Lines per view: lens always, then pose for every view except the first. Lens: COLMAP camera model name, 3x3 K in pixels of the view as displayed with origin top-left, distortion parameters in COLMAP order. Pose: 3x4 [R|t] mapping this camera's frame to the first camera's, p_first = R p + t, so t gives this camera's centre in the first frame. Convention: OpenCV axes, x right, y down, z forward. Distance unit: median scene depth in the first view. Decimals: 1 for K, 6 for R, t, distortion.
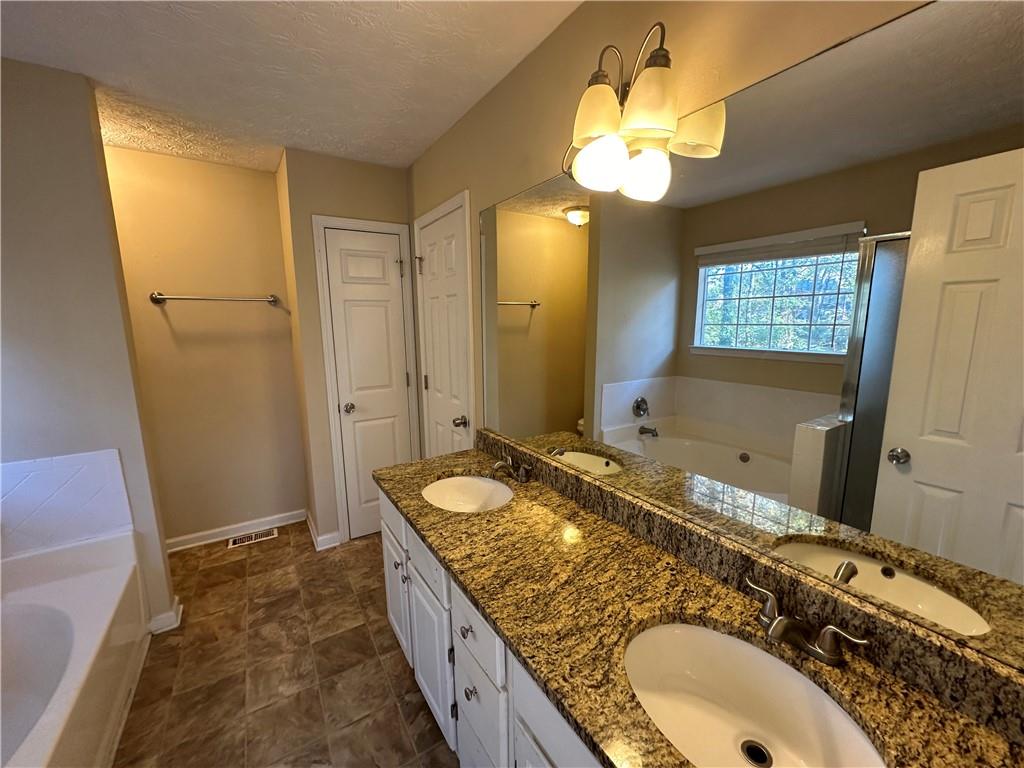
lens RADIAL K [[407.1, 0, 512.0], [0, 407.1, 384.0], [0, 0, 1]] dist [-0.000335, 0.000072]
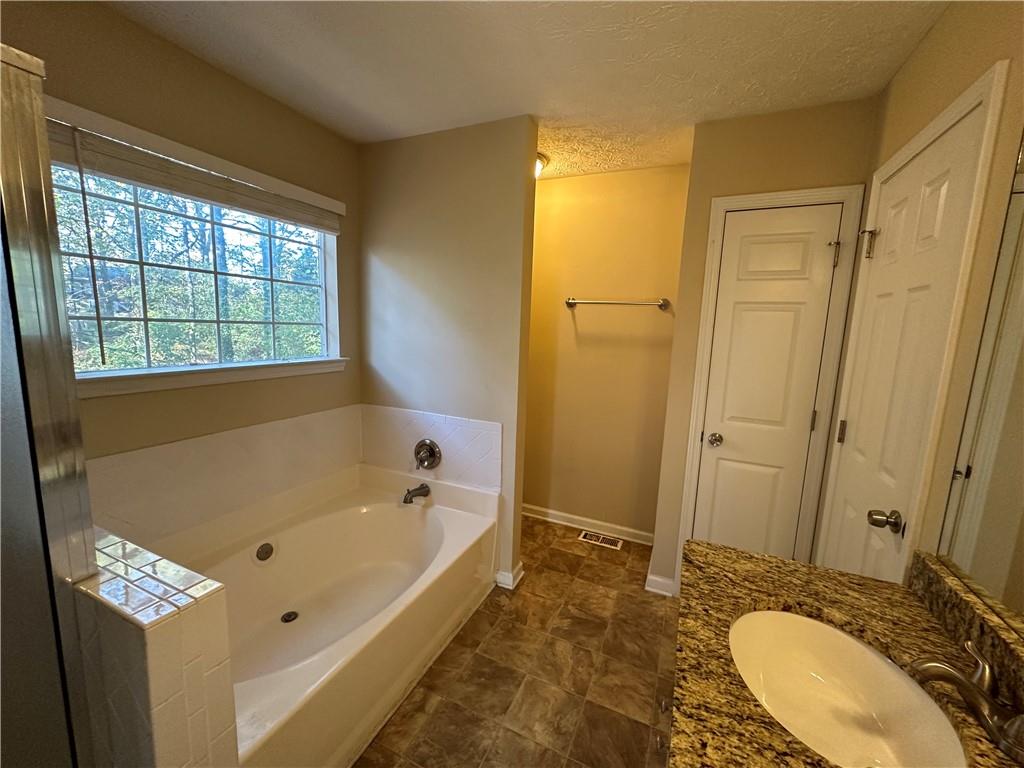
lens RADIAL K [[407.1, 0, 512.0], [0, 407.1, 384.0], [0, 0, 1]] dist [-0.000335, 0.000072]
pose [[0.541501, 0.150222, -0.827170, 0.025322], [-0.174846, 0.982515, 0.063972, -0.033058], [0.822317, 0.109986, 0.558298, 0.272909]]
